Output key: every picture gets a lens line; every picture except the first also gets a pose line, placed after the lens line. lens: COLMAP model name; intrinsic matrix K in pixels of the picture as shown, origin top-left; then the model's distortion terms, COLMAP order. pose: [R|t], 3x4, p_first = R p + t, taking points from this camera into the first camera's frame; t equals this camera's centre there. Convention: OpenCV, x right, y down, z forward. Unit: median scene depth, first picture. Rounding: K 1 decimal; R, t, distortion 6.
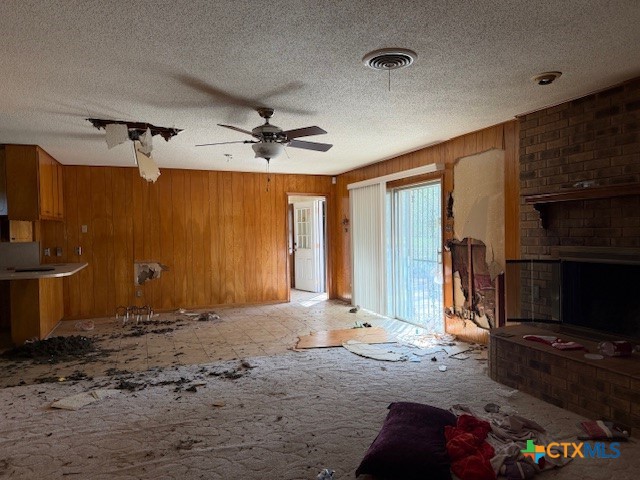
lens RADIAL K [[451.6, 0, 320.0], [0, 451.6, 240.0], [0, 0, 1]] dist [0.032647, -0.004091]
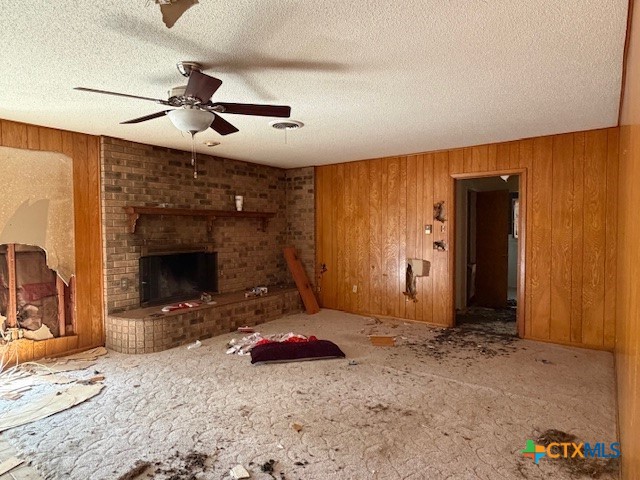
lens RADIAL K [[387.4, 0, 320.0], [0, 387.4, 240.0], [0, 0, 1]] dist [0.036679, 0.000605]
pose [[-0.517319, 0.000926, 0.855792, -0.783534], [0.035220, 0.999175, 0.020209, -0.009395], [-0.855068, 0.040595, -0.516925, 1.180528]]
